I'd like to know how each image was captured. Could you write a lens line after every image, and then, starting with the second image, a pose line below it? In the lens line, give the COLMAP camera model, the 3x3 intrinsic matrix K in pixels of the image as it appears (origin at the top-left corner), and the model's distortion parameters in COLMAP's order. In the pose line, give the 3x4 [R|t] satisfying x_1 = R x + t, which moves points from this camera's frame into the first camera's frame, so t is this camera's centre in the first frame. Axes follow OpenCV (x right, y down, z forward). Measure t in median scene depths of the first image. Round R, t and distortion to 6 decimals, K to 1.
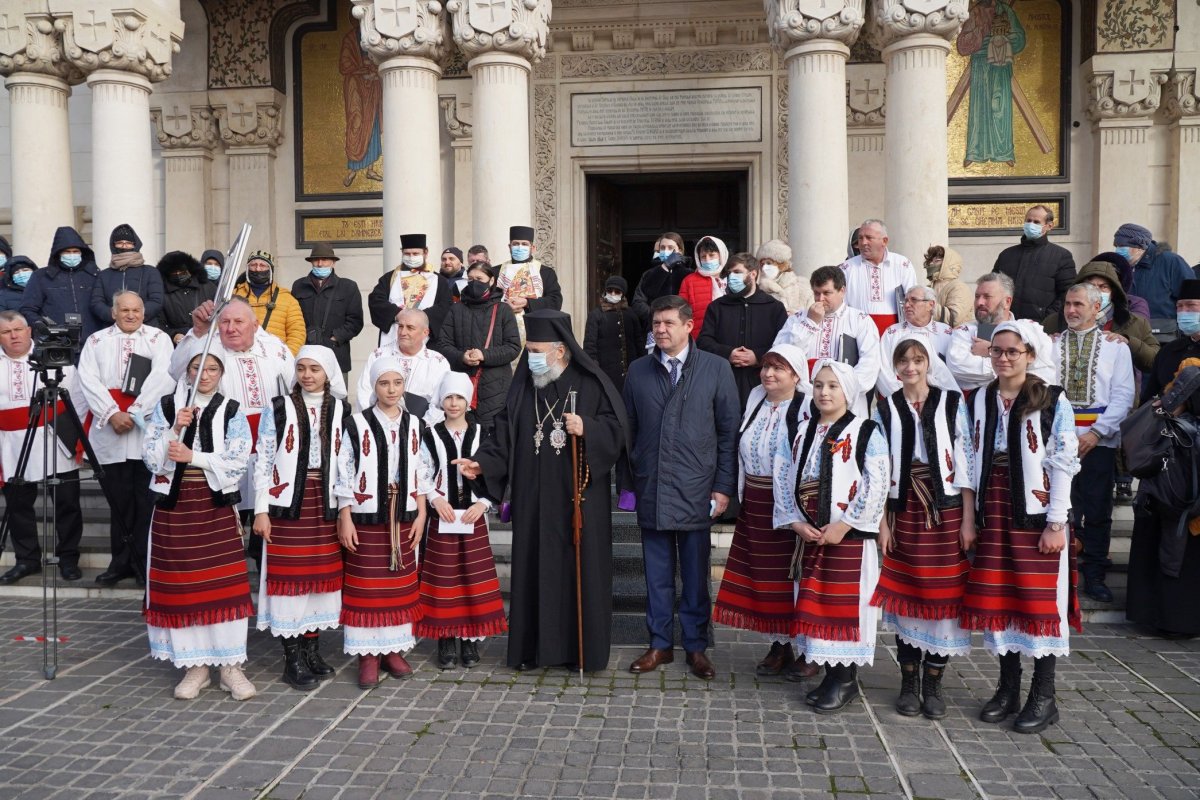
lens RADIAL K [[932.0, 0, 596.7], [0, 932.0, 404.3], [0, 0, 1]] dist [-0.027715, 0.023224]
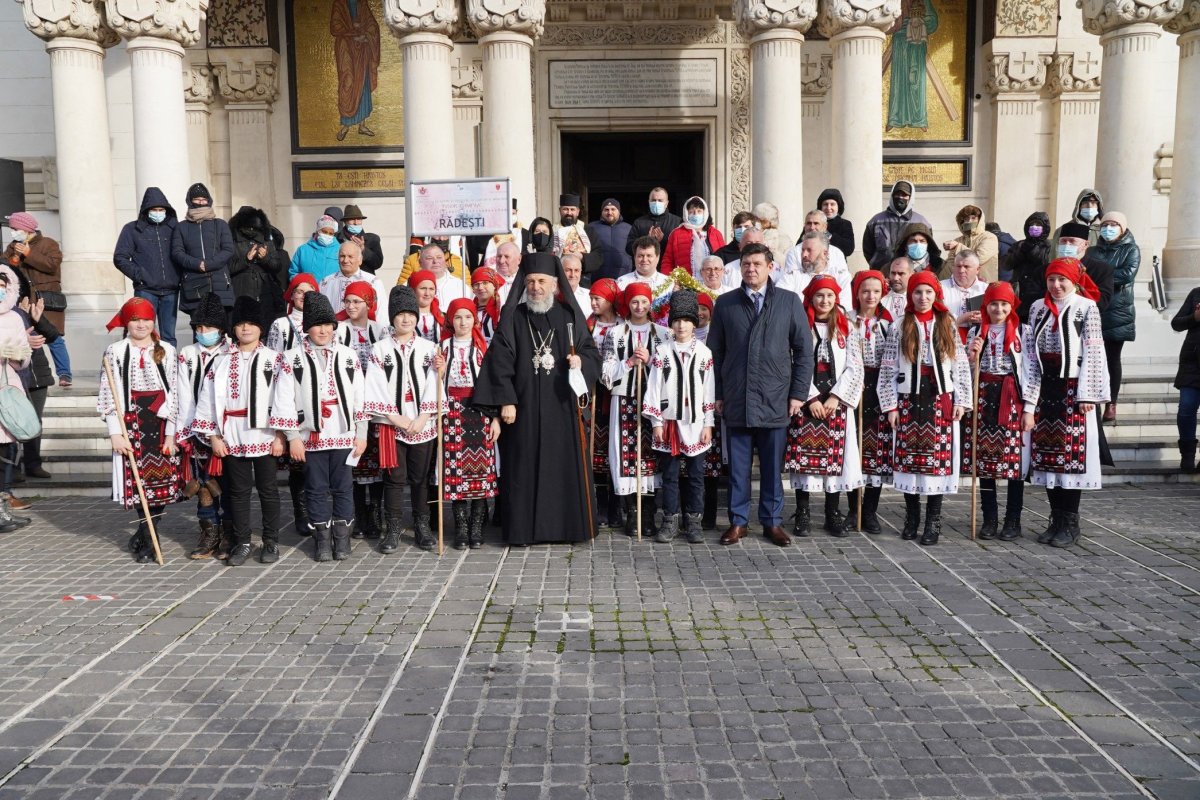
lens RADIAL K [[925.6, 0, 597.2], [0, 925.6, 403.6], [0, 0, 1]] dist [-0.027829, 0.018999]
pose [[0.994149, -0.018090, 0.106489, -0.098161], [0.011206, 0.997829, 0.064898, 0.007388], [-0.107431, -0.063325, 0.992194, -0.139159]]
